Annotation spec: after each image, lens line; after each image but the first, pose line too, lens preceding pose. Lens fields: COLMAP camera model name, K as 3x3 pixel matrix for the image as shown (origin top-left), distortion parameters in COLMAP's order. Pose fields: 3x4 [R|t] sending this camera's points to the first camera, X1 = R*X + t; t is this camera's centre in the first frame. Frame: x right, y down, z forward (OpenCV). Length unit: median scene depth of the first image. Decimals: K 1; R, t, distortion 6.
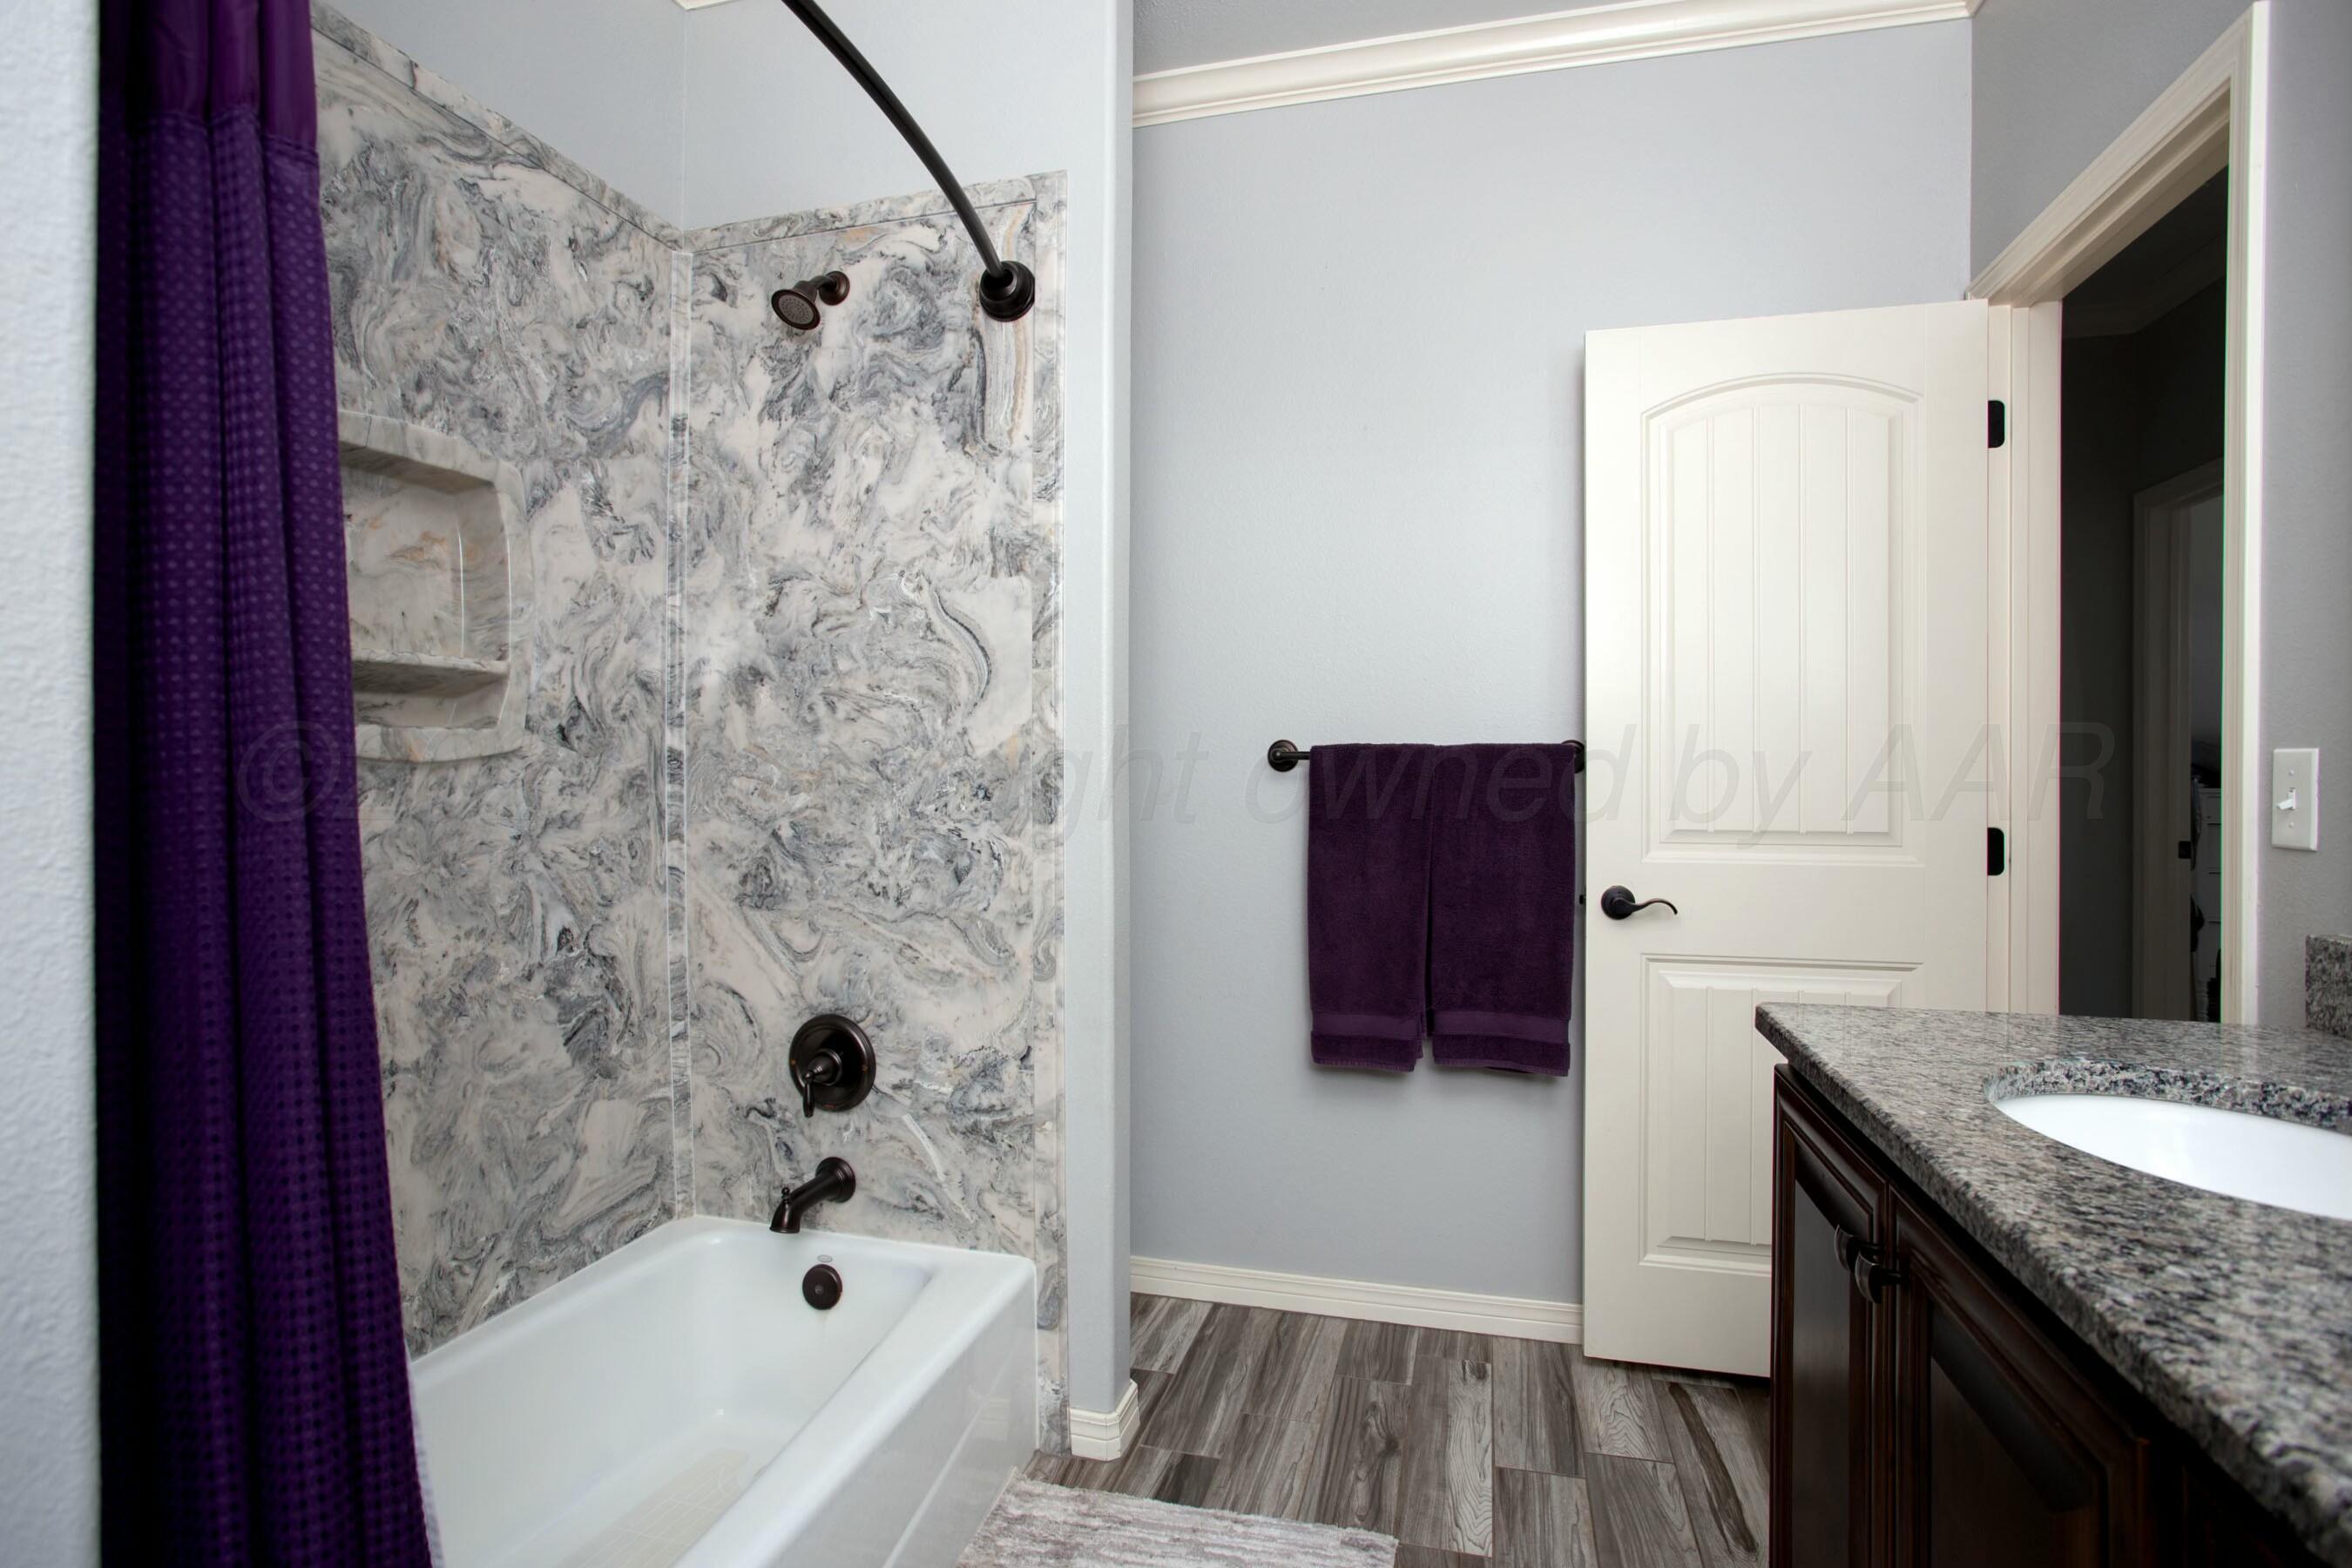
lens RADIAL K [[1152.4, 0, 1176.0], [0, 1152.4, 784.0], [0, 0, 1]] dist [-0.067306, 0.000316]
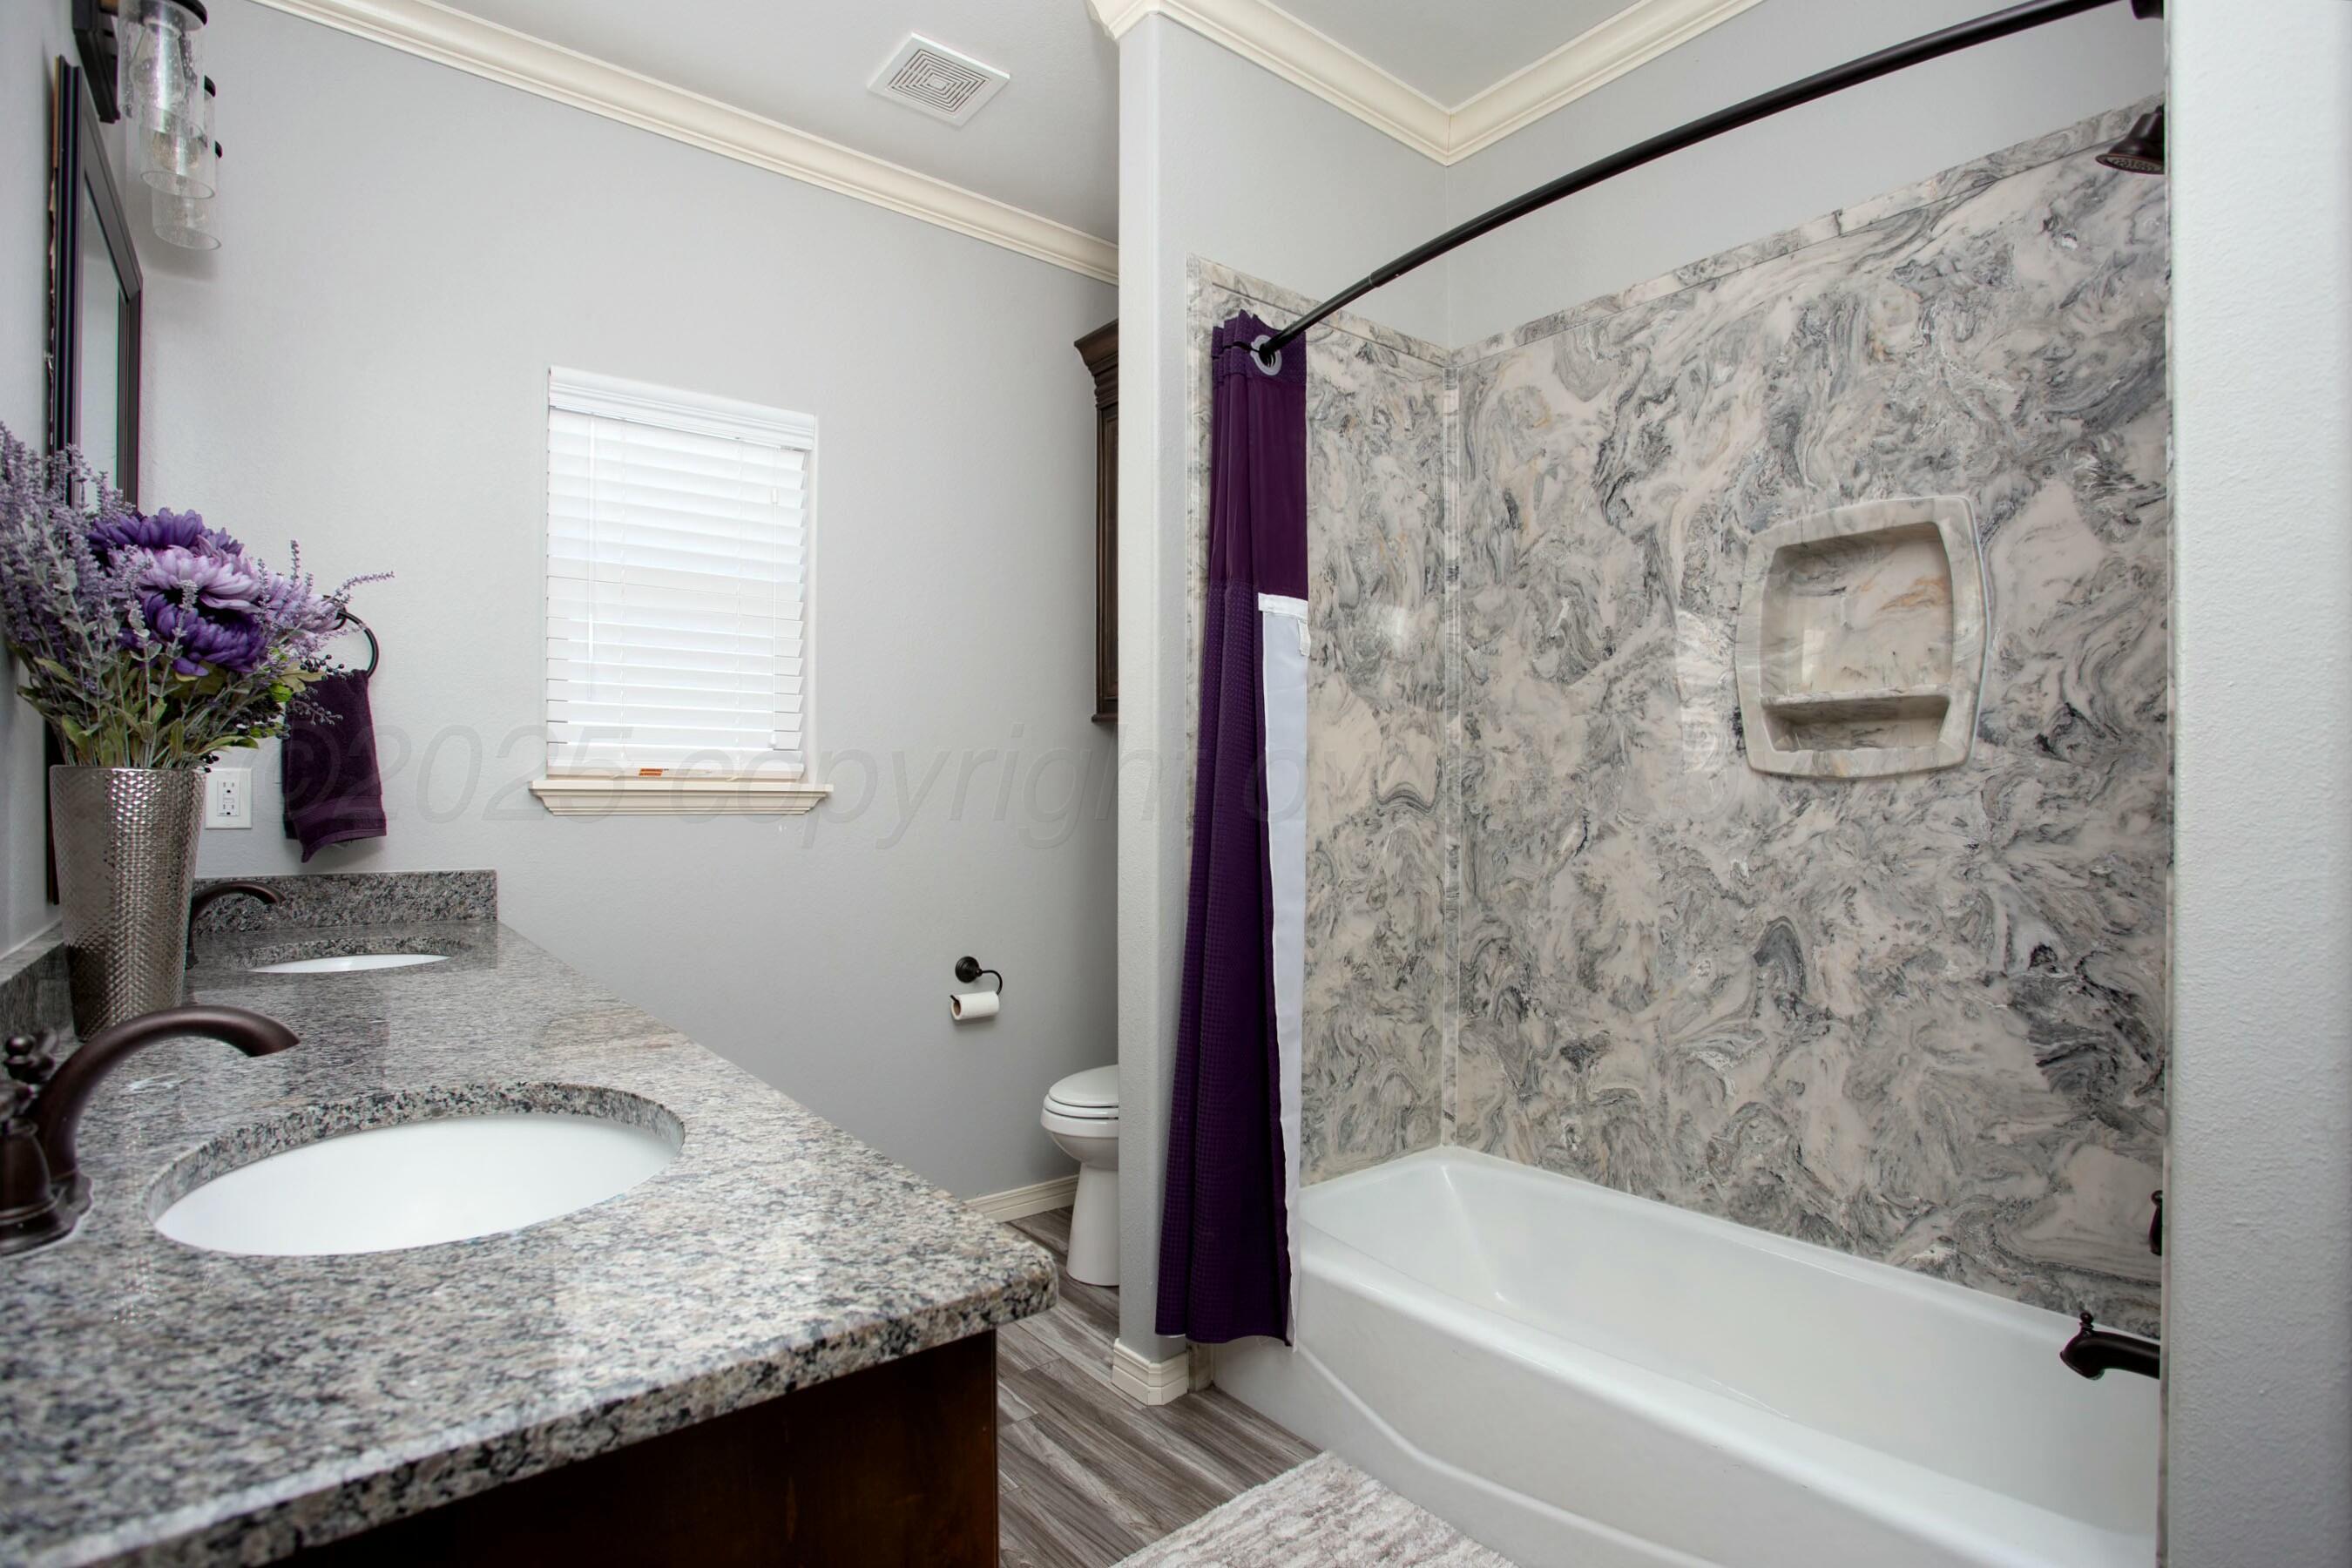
lens RADIAL K [[1149.6, 0, 1176.0], [0, 1149.6, 784.0], [0, 0, 1]] dist [-0.037055, 0.000302]
pose [[-0.592511, 0.010776, -0.805490, 0.710640], [0.008209, 0.999939, 0.007339, -0.024922], [0.805521, -0.002264, -0.592564, 1.030941]]
